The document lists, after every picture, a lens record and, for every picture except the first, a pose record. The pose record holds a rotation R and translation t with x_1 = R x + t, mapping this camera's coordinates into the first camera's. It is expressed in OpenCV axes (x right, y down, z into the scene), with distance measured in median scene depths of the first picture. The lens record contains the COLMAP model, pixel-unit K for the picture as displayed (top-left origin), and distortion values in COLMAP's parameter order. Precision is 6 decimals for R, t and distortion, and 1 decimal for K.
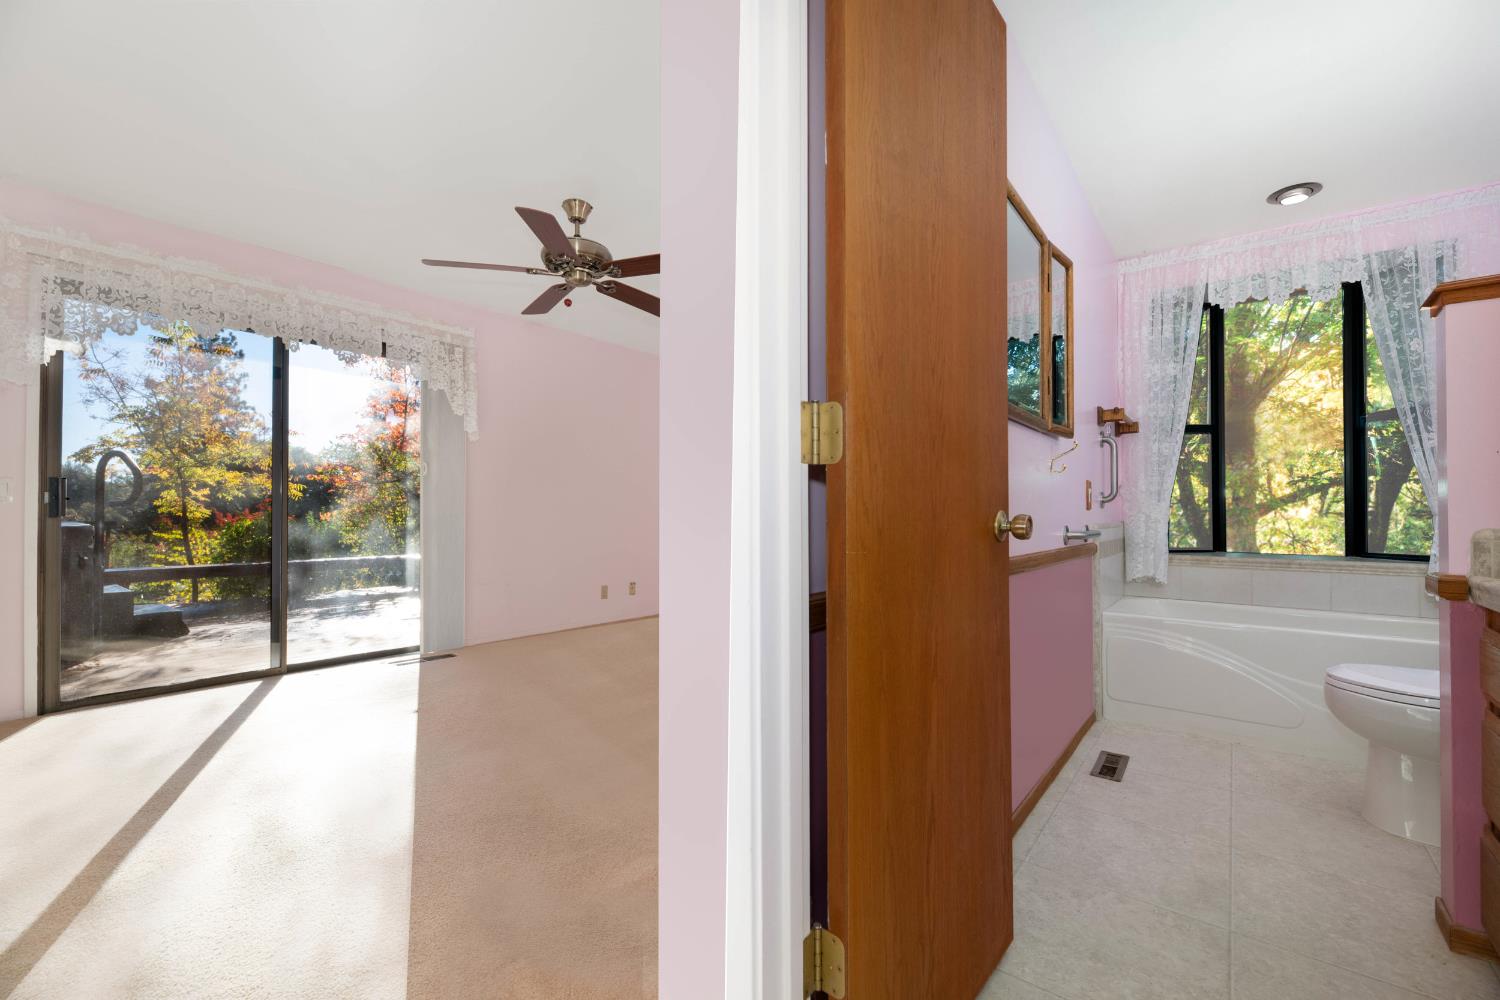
lens RADIAL K [[648.8, 0, 753.6], [0, 648.8, 502.1], [0, 0, 1]] dist [0.021921, -0.005309]
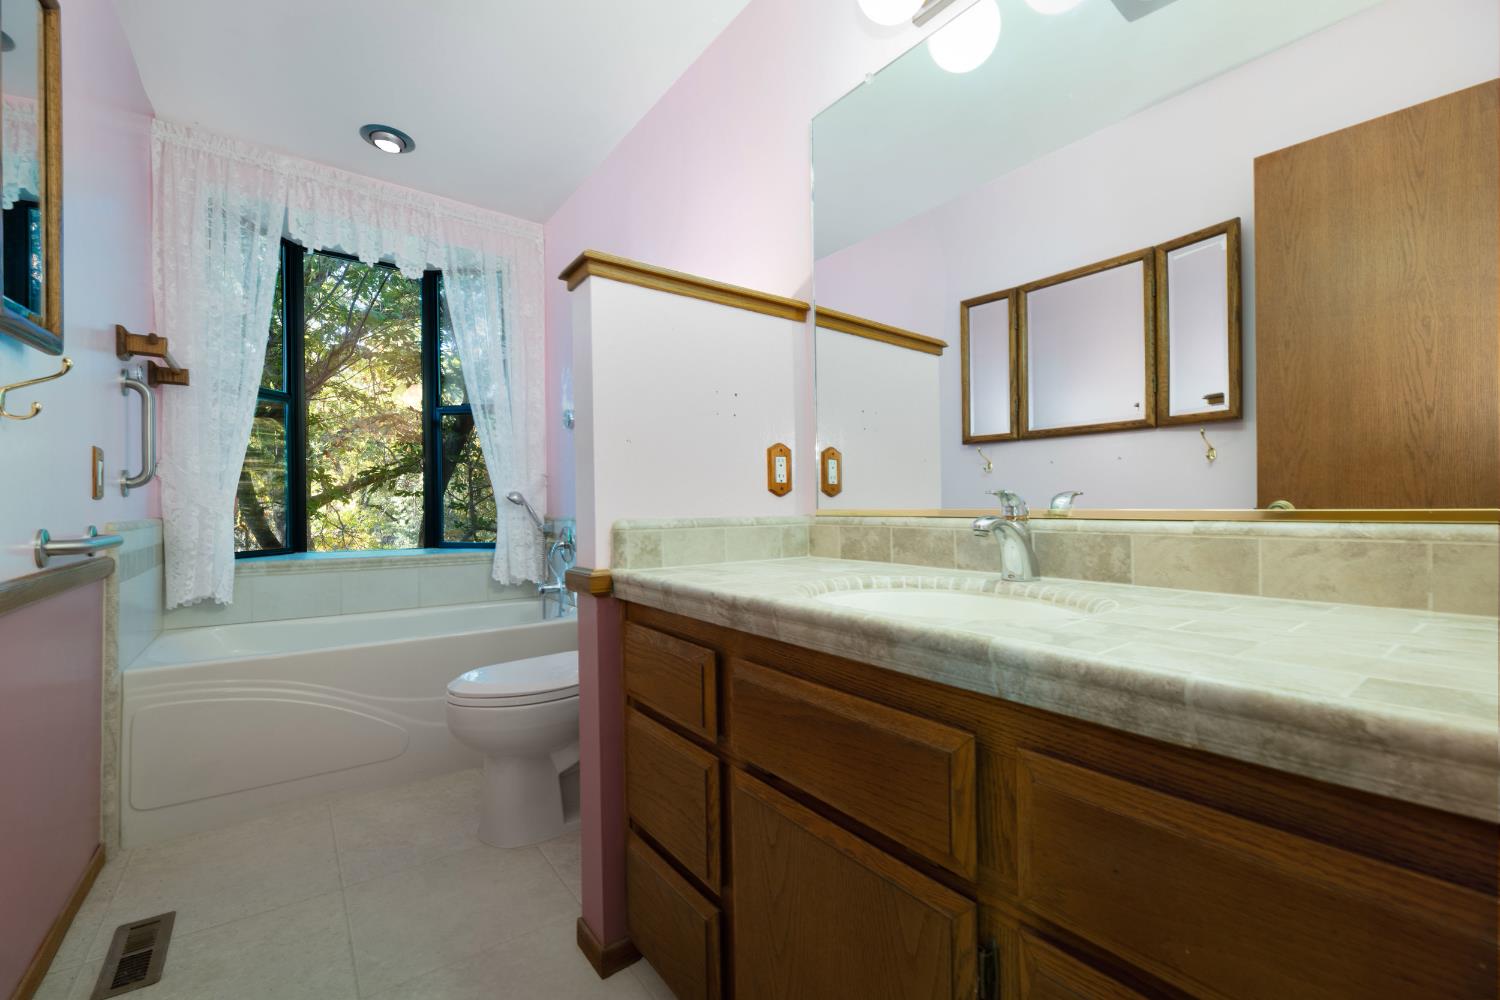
lens RADIAL K [[648.8, 0, 752.0], [0, 648.8, 501.0], [0, 0, 1]] dist [0.021921, -0.005309]
pose [[0.301210, 0.001494, 0.953557, 0.117164], [-0.011001, 0.999938, 0.001909, 0.005123], [-0.953494, -0.011065, 0.301208, 0.240463]]
